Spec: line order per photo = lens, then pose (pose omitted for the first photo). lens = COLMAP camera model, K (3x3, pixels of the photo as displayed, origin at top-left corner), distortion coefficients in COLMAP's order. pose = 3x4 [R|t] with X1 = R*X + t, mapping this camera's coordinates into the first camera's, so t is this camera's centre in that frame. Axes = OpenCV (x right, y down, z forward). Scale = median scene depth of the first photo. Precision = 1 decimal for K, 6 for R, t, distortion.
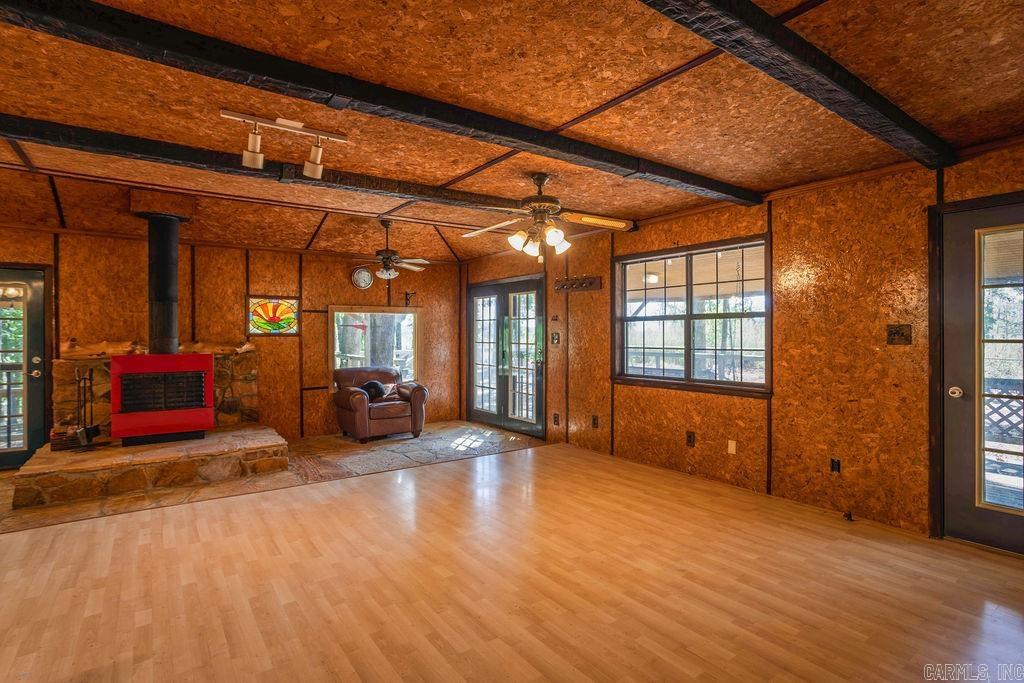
lens RADIAL K [[512.1, 0, 508.1], [0, 512.1, 332.4], [0, 0, 1]] dist [-0.062159, 0.030843]
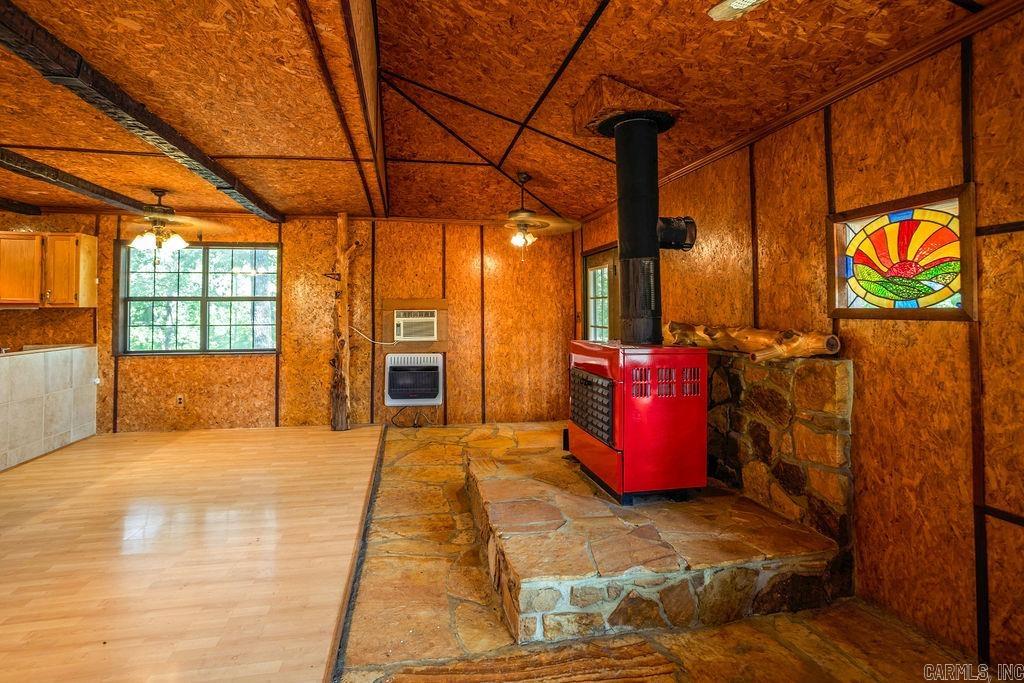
lens RADIAL K [[512.2, 0, 506.9], [0, 512.2, 296.3], [0, 0, 1]] dist [-0.057150, 0.029908]
pose [[-0.410584, -0.024576, -0.911491, -0.059610], [0.002826, 0.999598, -0.028225, 0.002057], [0.911818, -0.014165, -0.410350, 1.228603]]
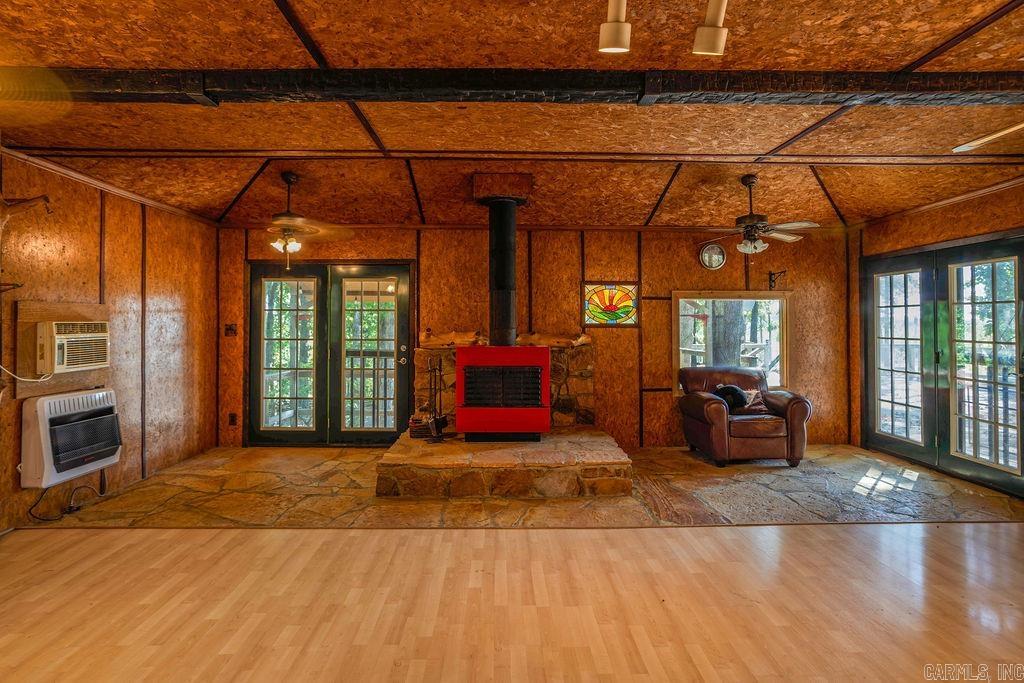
lens RADIAL K [[512.6, 0, 509.8], [0, 512.6, 313.2], [0, 0, 1]] dist [-0.049887, 0.026726]
pose [[0.825454, -0.007874, -0.564415, -0.147302], [-0.002760, 0.999834, -0.017984, -0.000807], [0.564463, 0.016402, 0.825296, 0.234394]]
